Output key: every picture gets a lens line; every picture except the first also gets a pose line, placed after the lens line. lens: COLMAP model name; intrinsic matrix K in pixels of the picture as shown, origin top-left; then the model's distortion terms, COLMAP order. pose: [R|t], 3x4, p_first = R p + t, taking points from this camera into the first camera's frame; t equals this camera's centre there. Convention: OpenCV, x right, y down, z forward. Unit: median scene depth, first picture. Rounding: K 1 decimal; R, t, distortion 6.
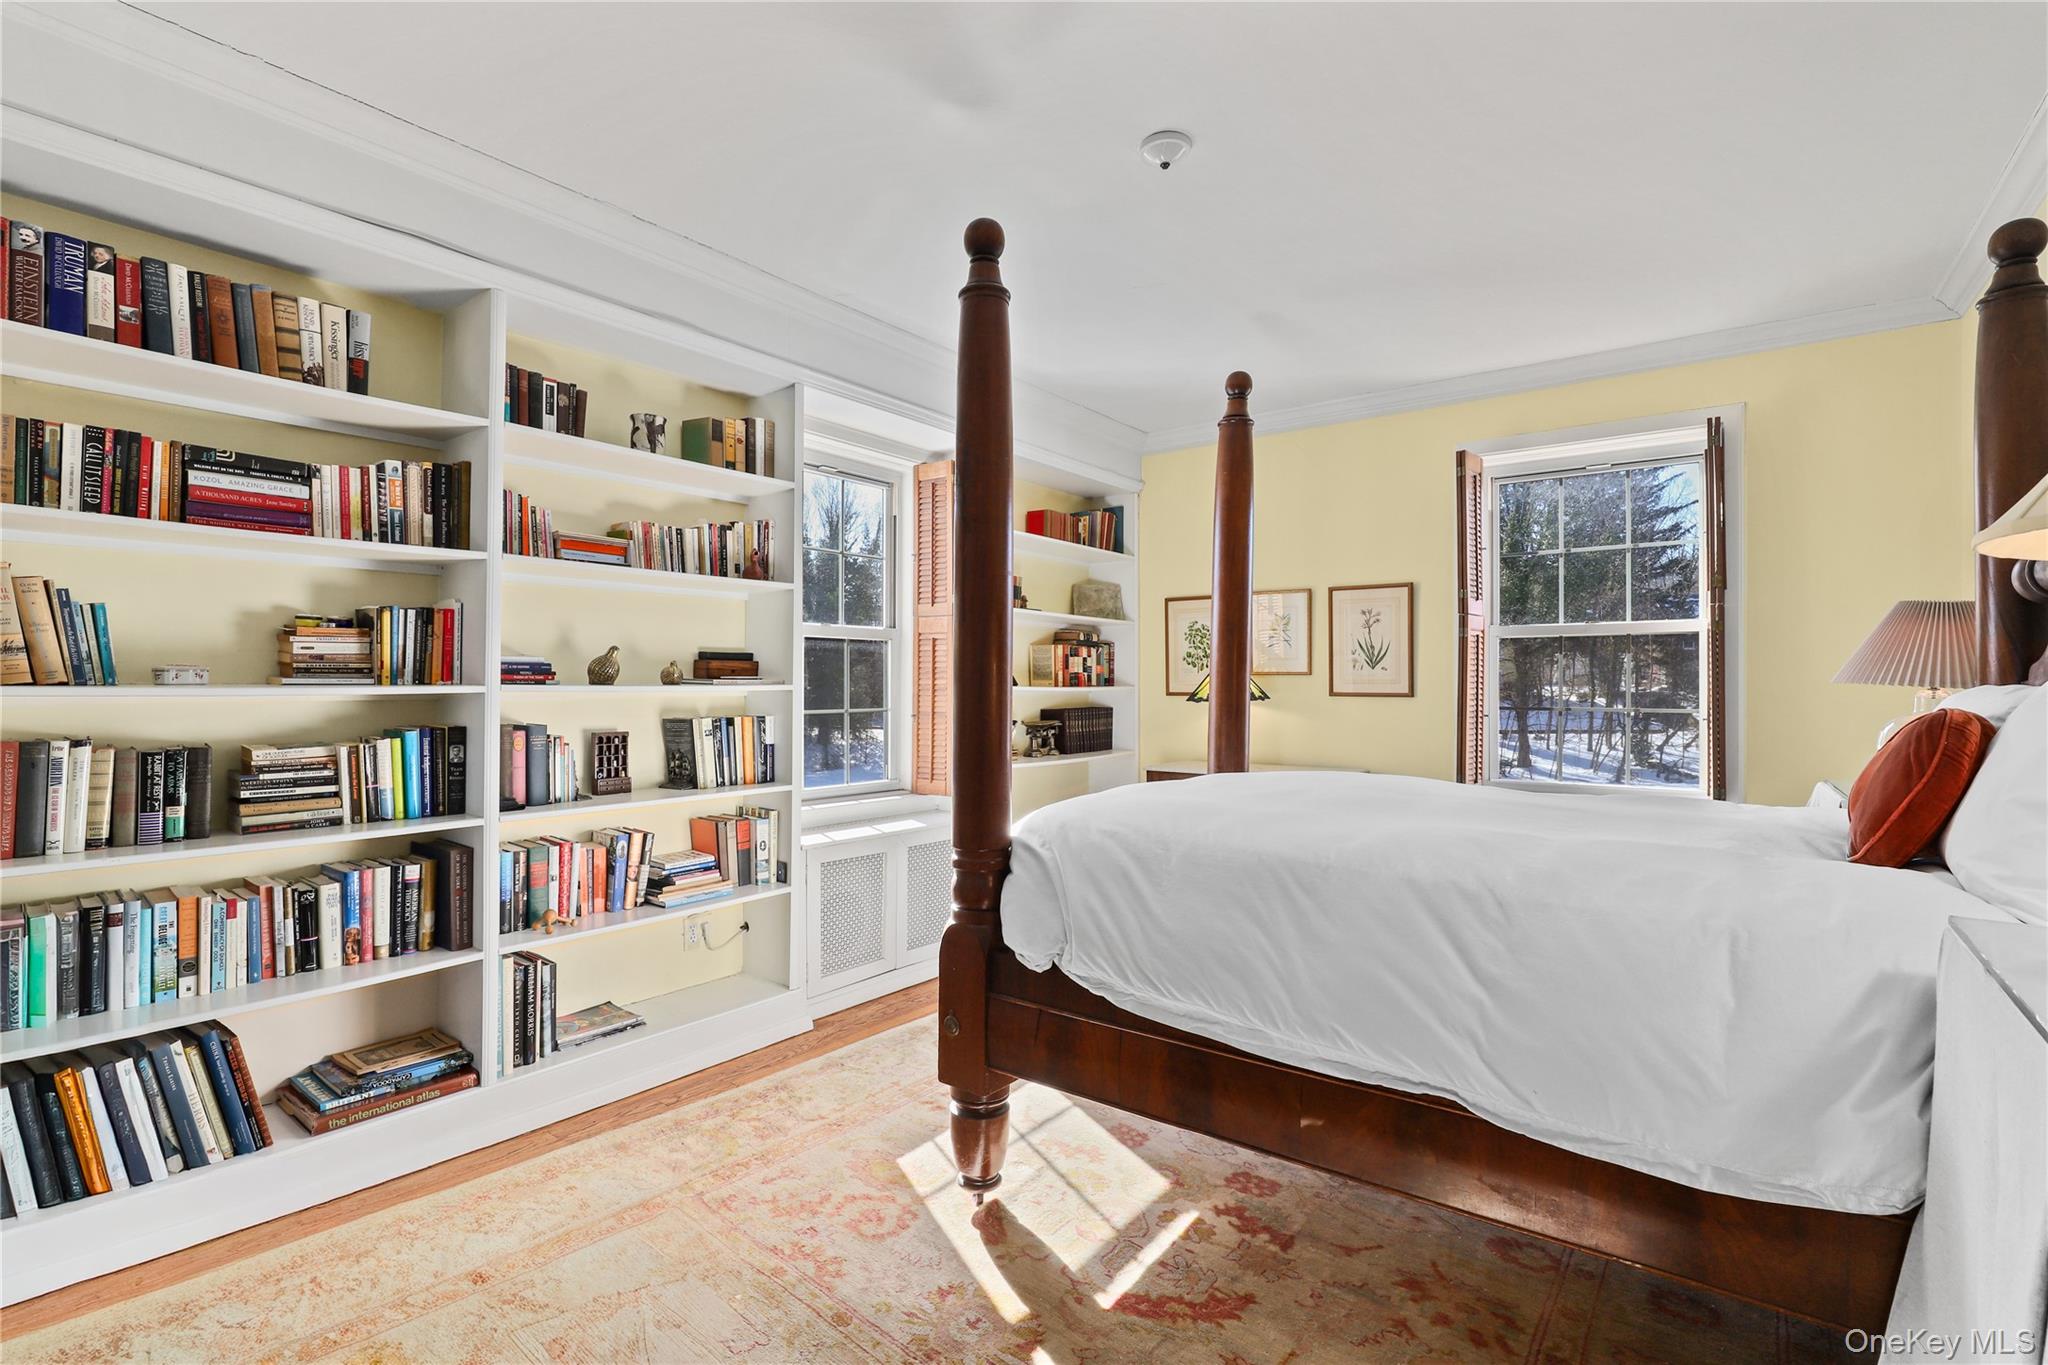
lens RADIAL K [[933.7, 0, 989.5], [0, 933.7, 686.5], [0, 0, 1]] dist [-0.028377, 0.000288]
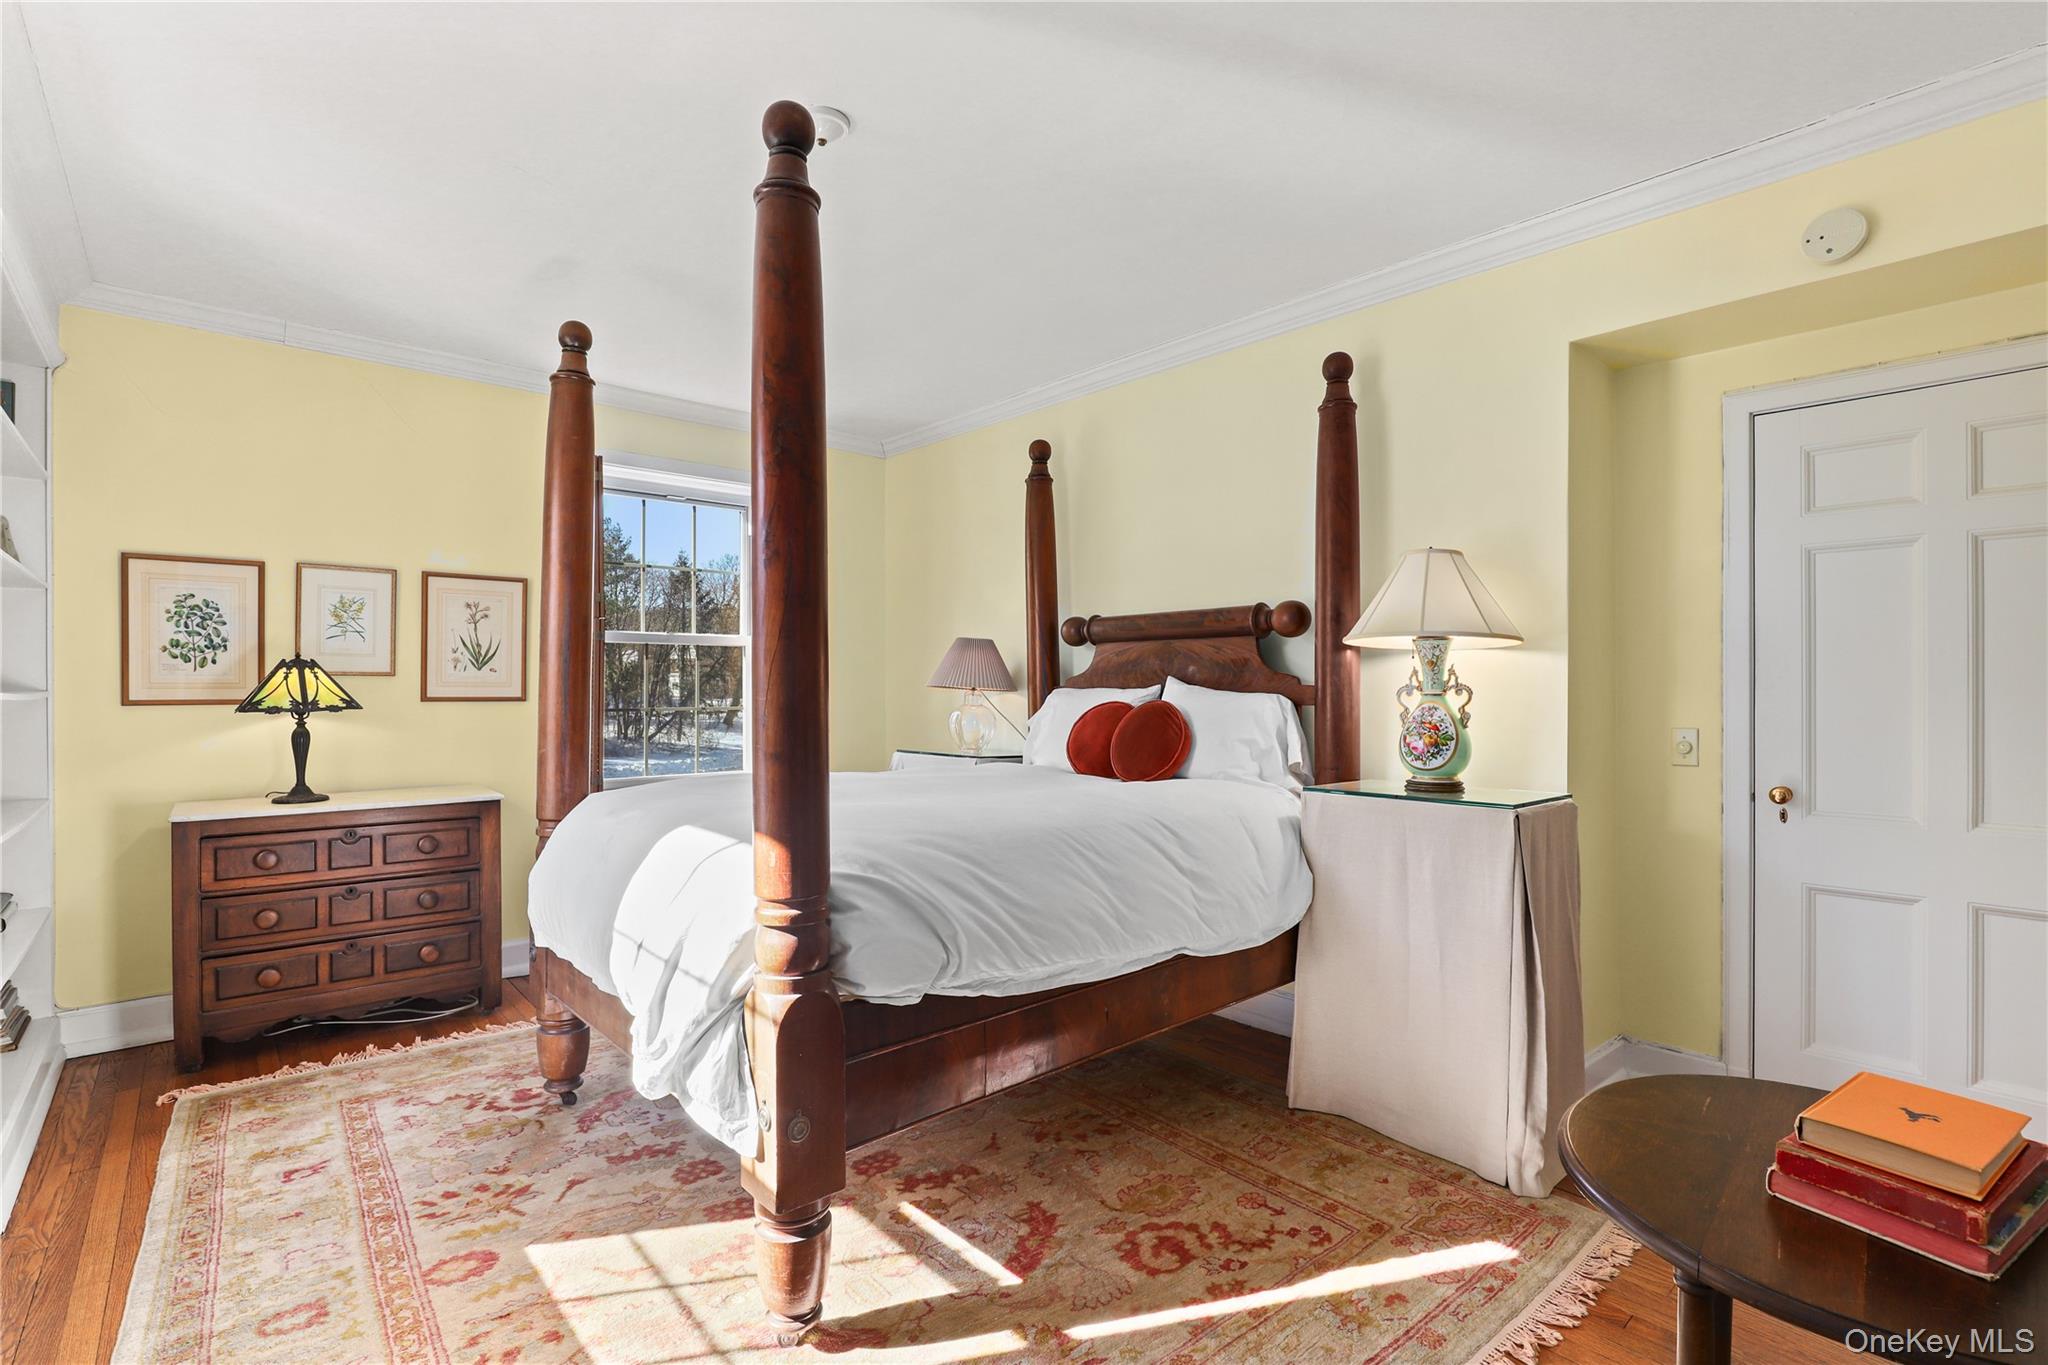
lens RADIAL K [[954.0, 0, 1012.1], [0, 954.0, 690.0], [0, 0, 1]] dist [-0.017366, 0.000088]
pose [[0.176722, -0.007974, 0.984229, -0.824386], [0.000022, 0.999967, 0.008097, -0.015056], [-0.984261, -0.001410, 0.176716, 0.711531]]
